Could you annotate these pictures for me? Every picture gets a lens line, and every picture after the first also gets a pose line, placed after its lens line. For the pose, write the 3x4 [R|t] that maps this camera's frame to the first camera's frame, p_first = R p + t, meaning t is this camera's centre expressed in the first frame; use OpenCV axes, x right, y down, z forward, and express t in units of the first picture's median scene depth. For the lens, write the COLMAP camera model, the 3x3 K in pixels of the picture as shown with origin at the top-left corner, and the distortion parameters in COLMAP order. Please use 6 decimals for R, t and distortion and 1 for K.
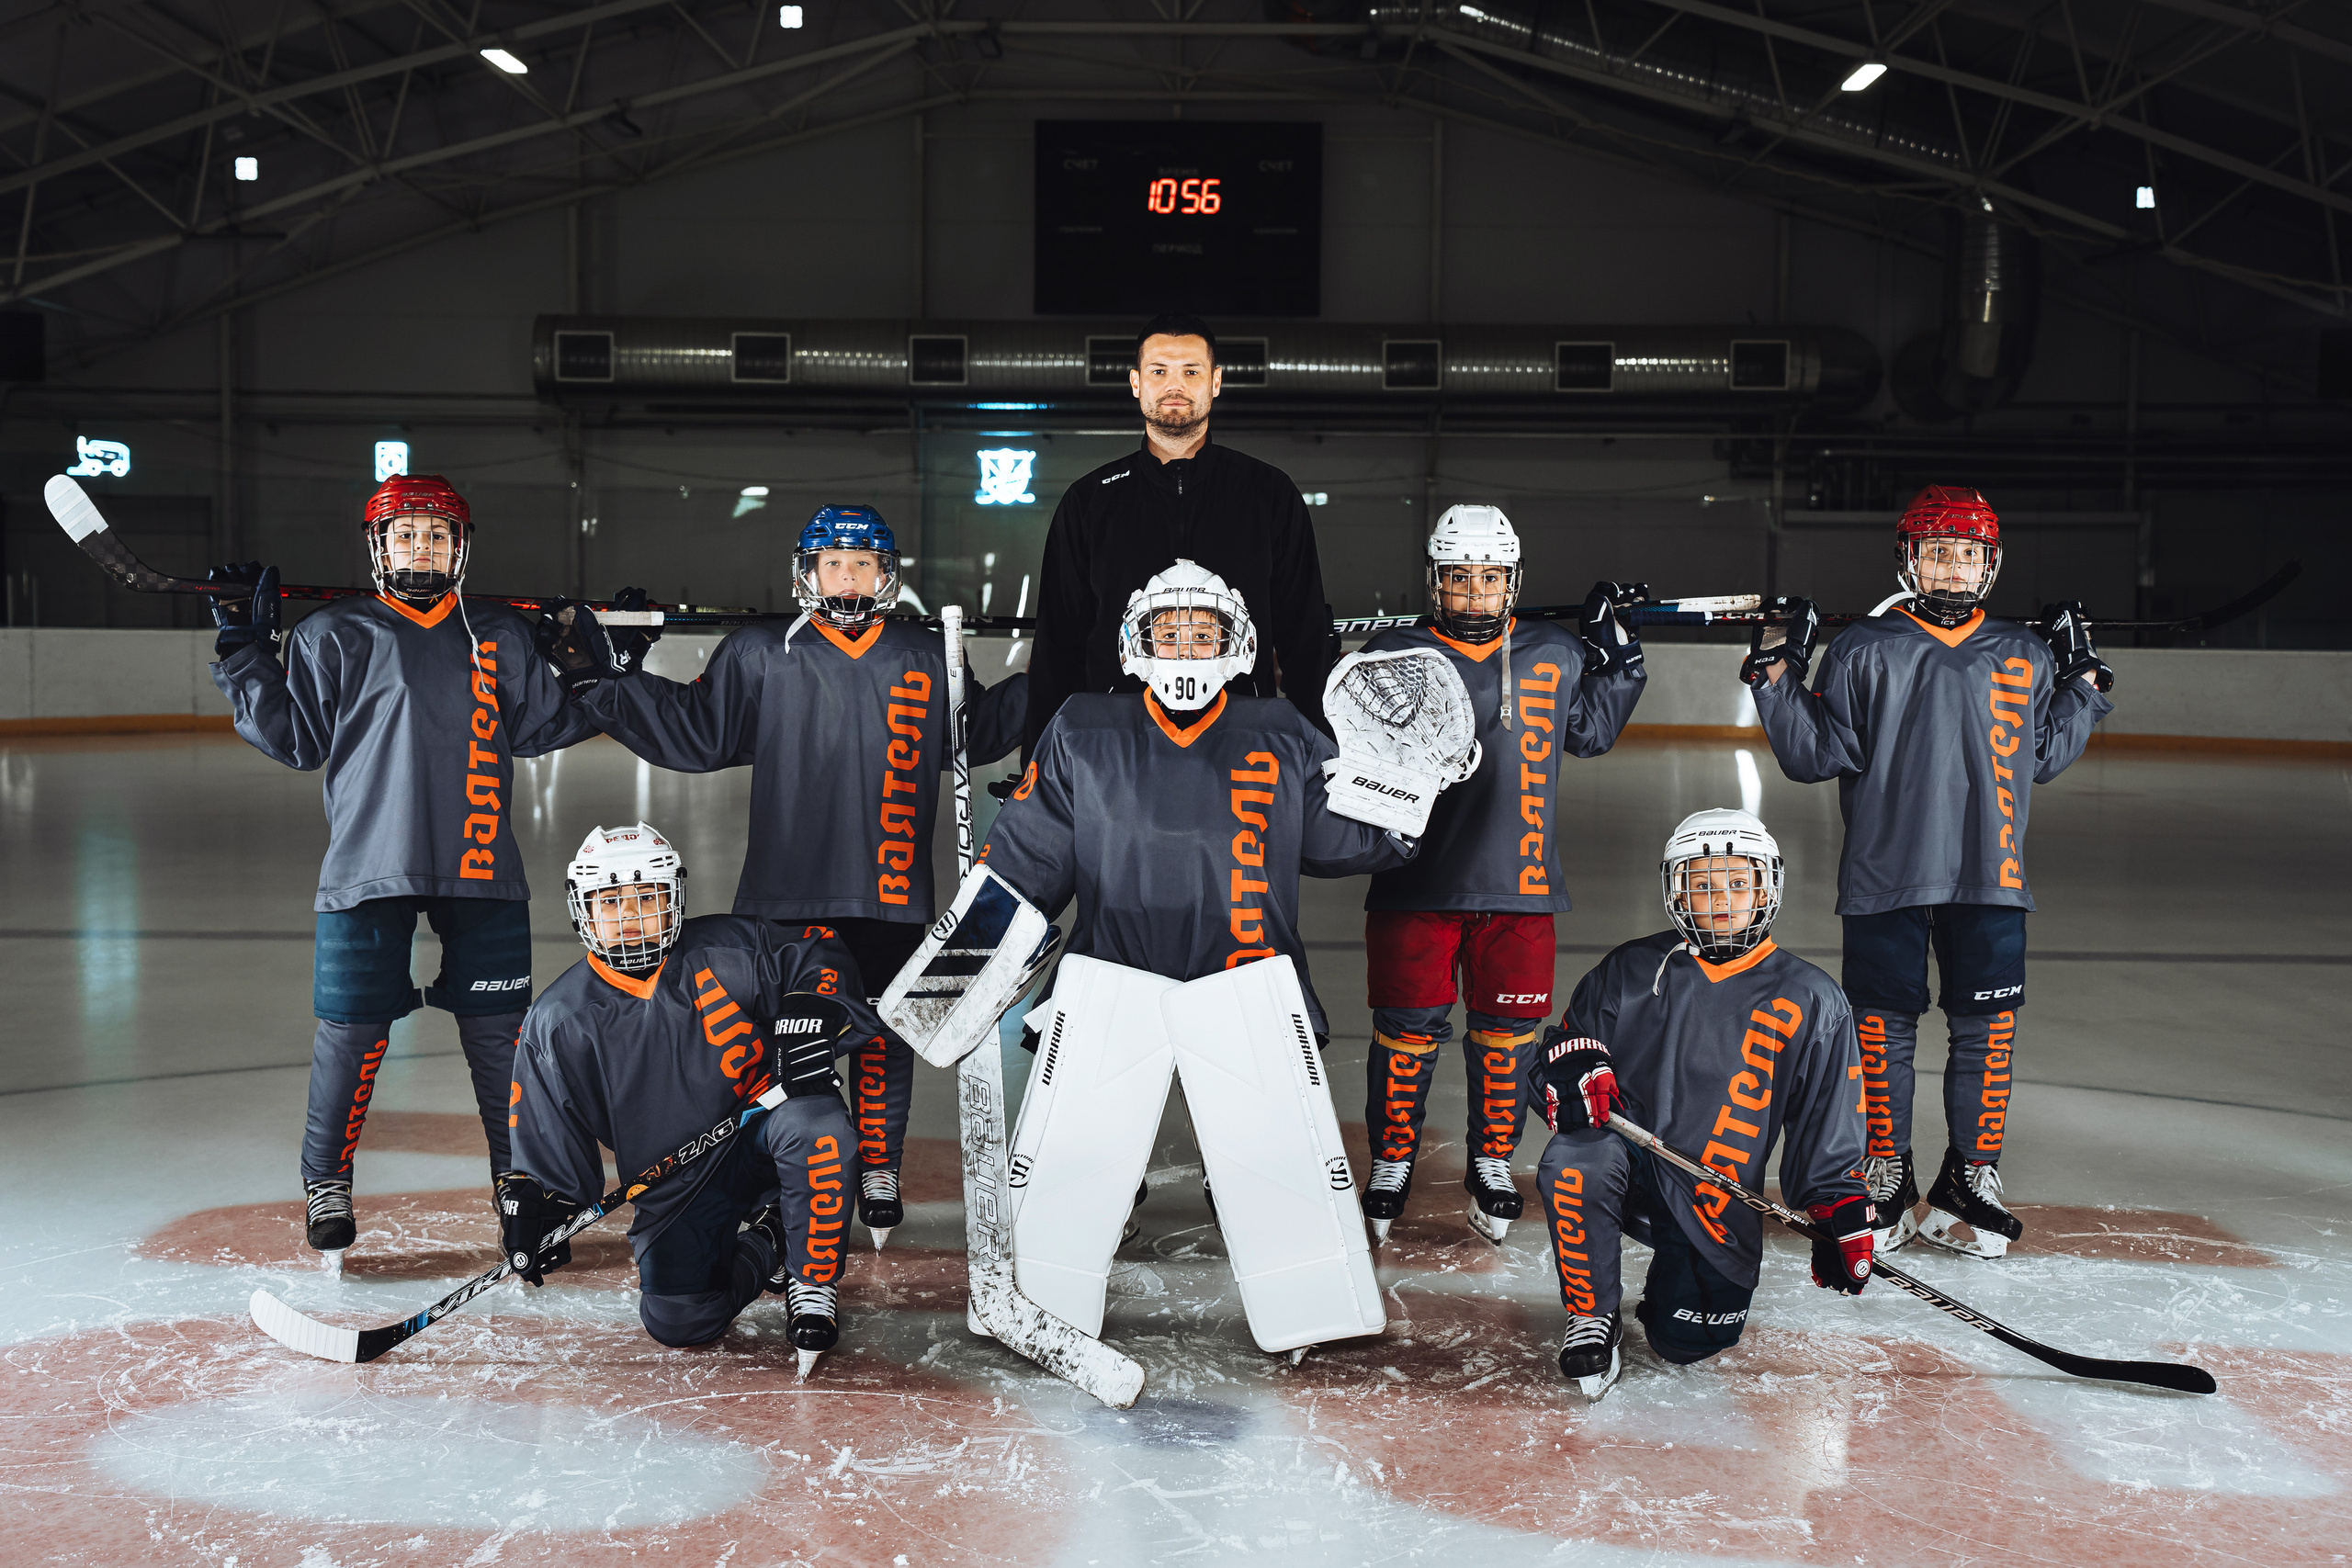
lens RADIAL K [[2949.4, 0, 1171.2], [0, 2949.4, 837.5], [0, 0, 1]] dist [0.070173, 0.024505]
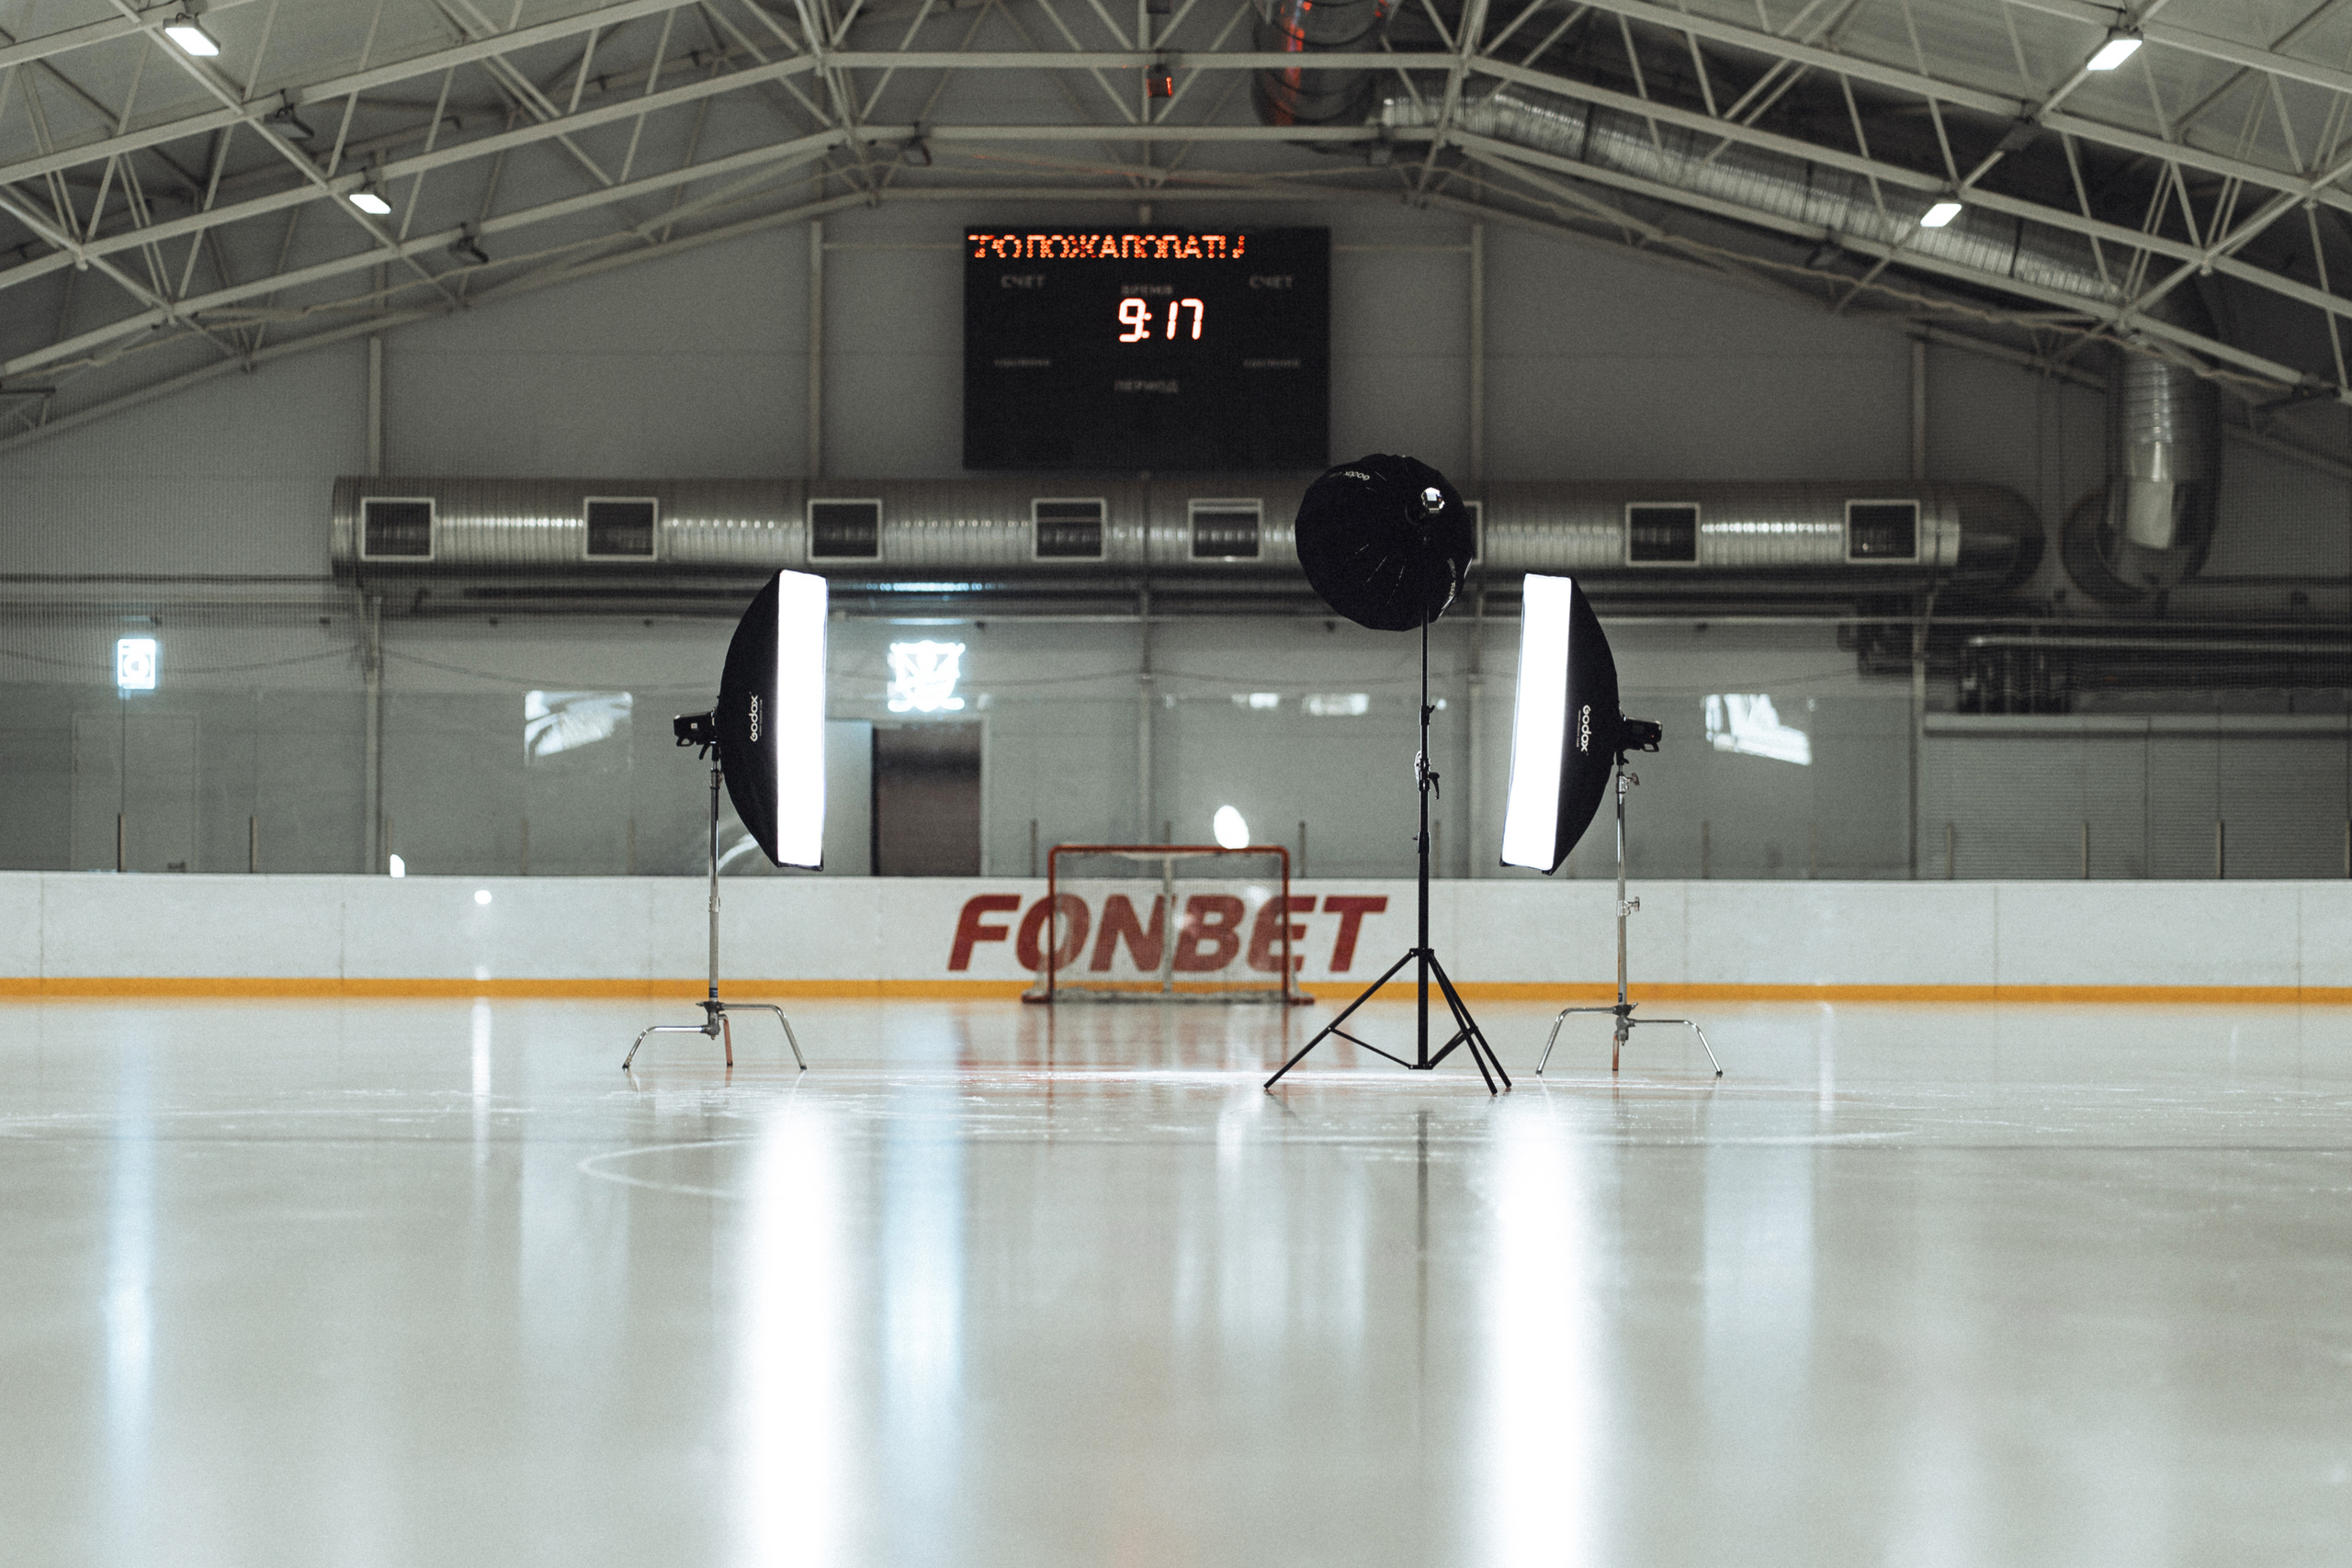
lens RADIAL K [[5715.0, 0, 1176.0], [0, 5715.0, 784.0], [0, 0, 1]] dist [-0.045341, -0.146234]
pose [[0.999929, -0.006066, 0.010283, -0.006516], [0.007098, 0.994607, -0.103473, 0.064434], [-0.009600, 0.103538, 0.994579, -0.511011]]
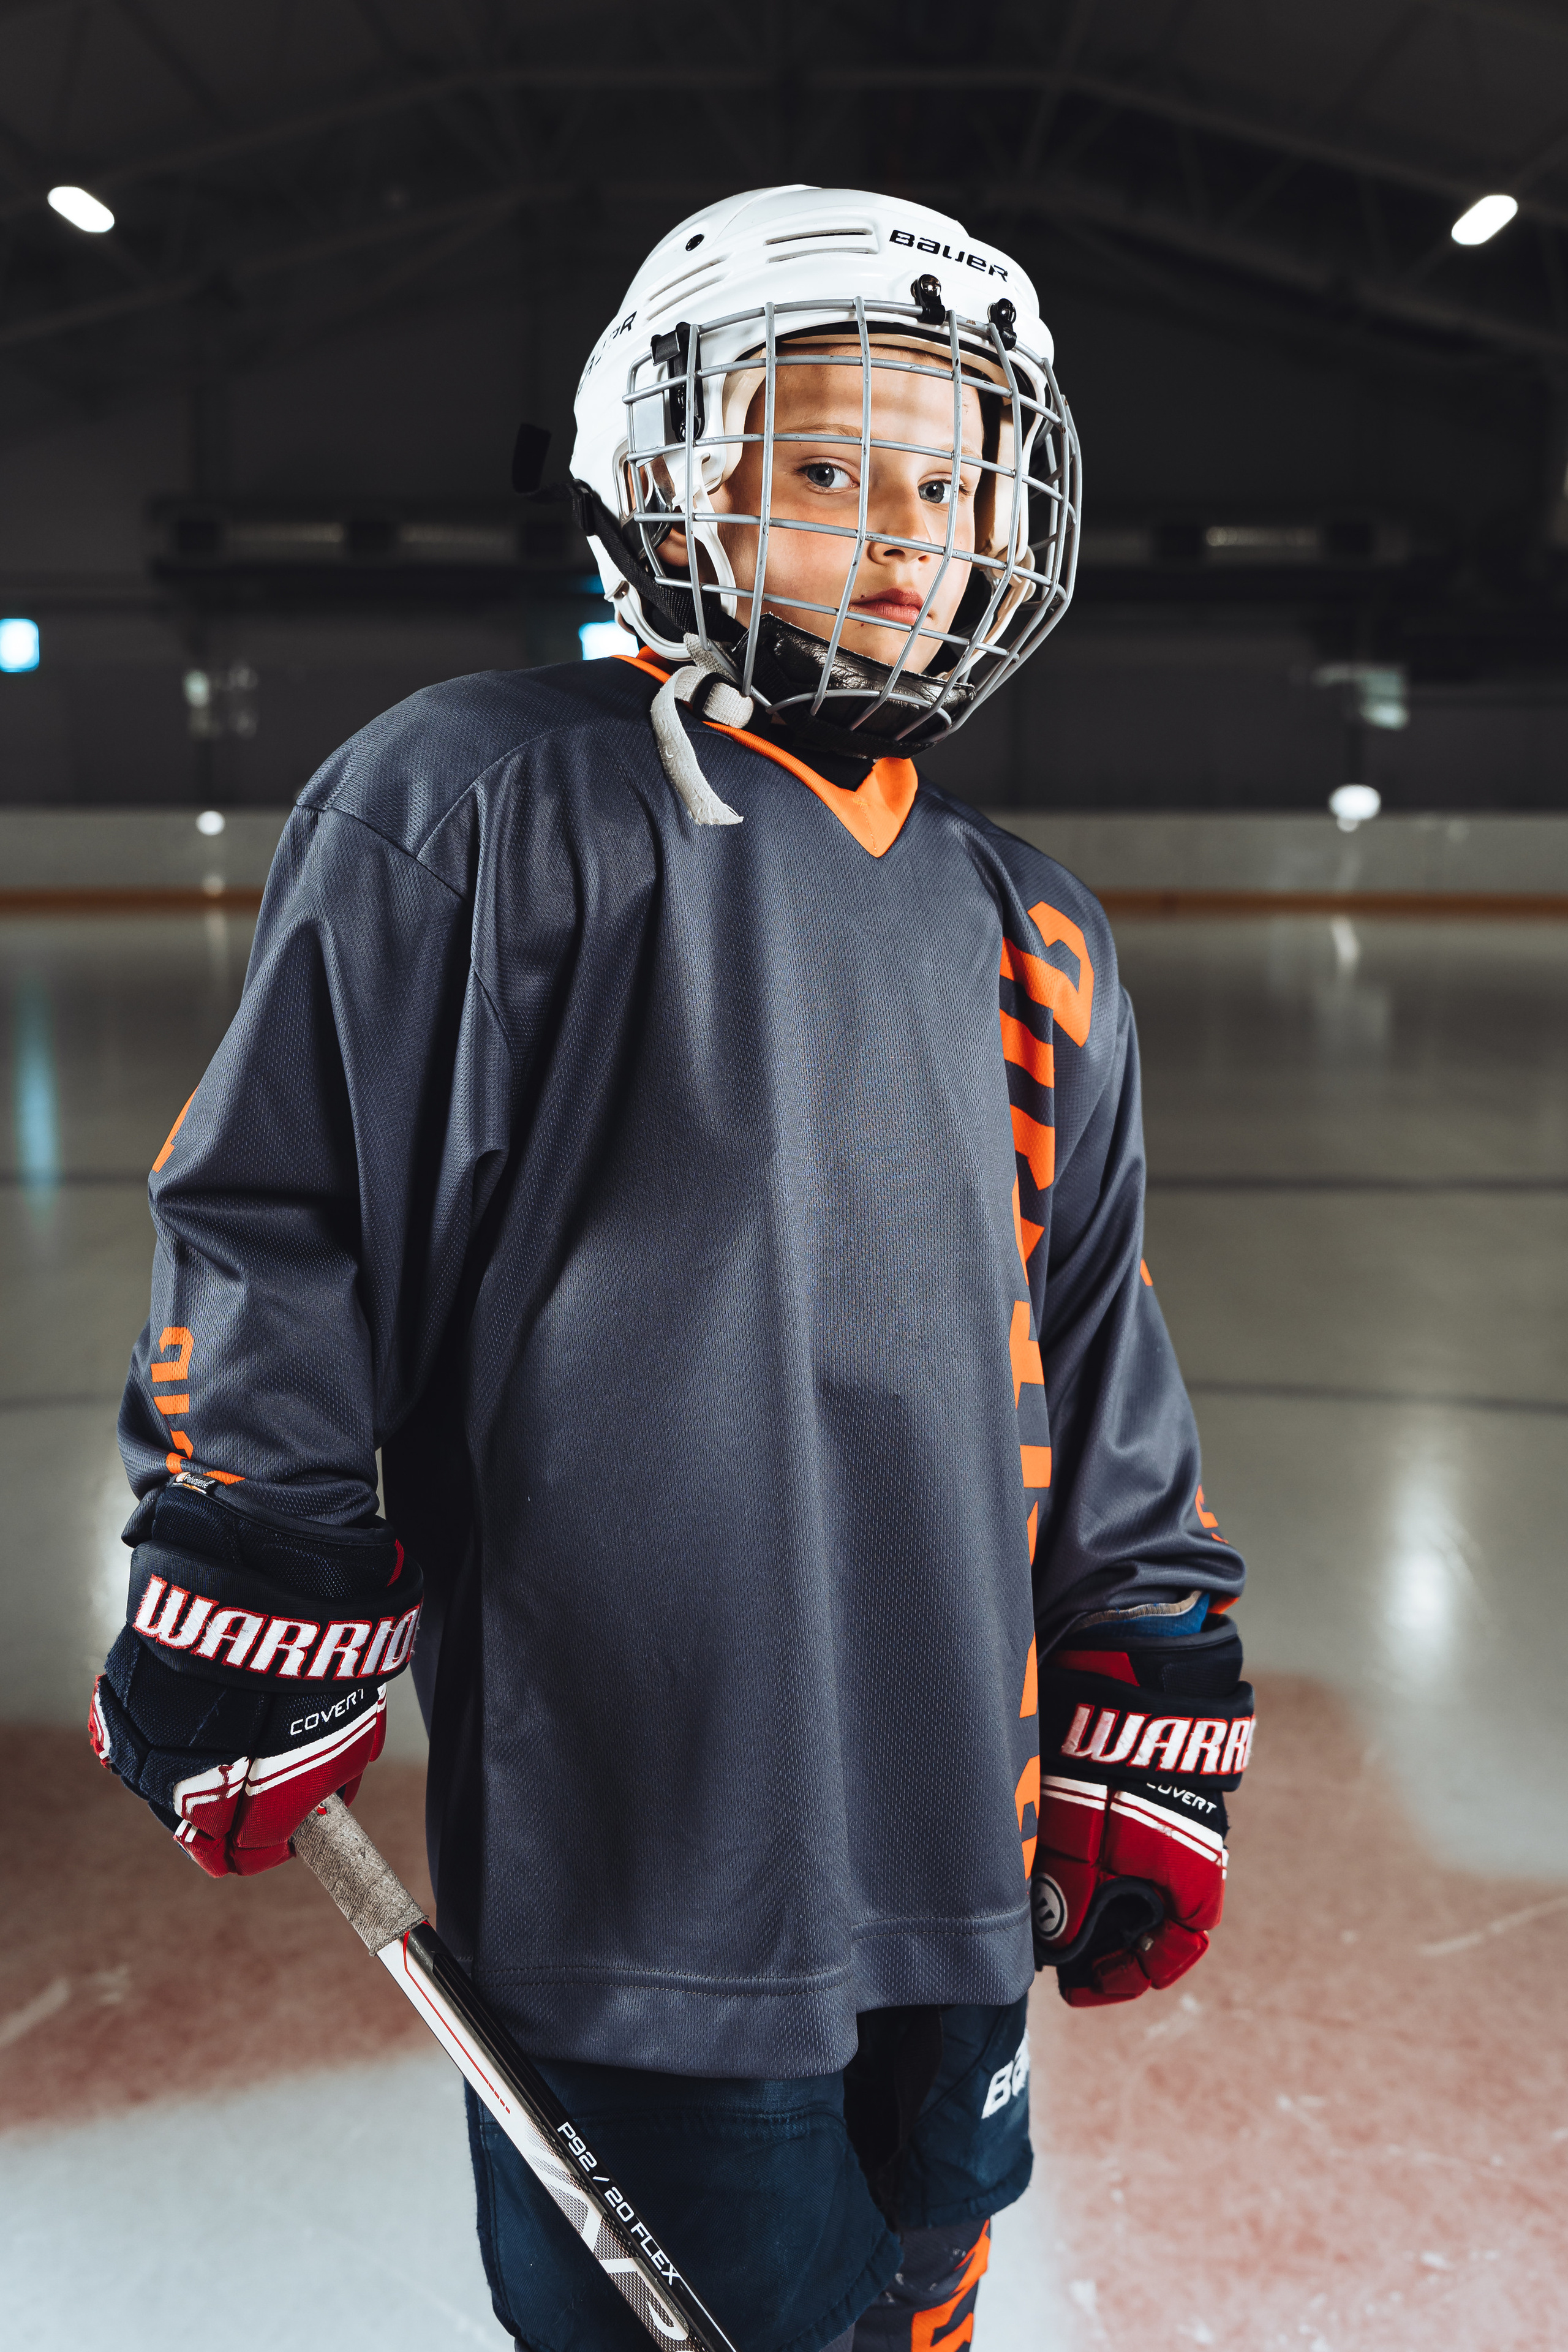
lens RADIAL K [[2377.1, 0, 784.0], [0, 2377.1, 1176.0], [0, 0, 1]] dist [0.006356, 0.021381]
pose [[0.999971, -0.006895, 0.003163, -0.000301], [0.006635, 0.997085, 0.076009, -0.004241], [-0.003678, -0.075985, 0.997102, 0.167741]]
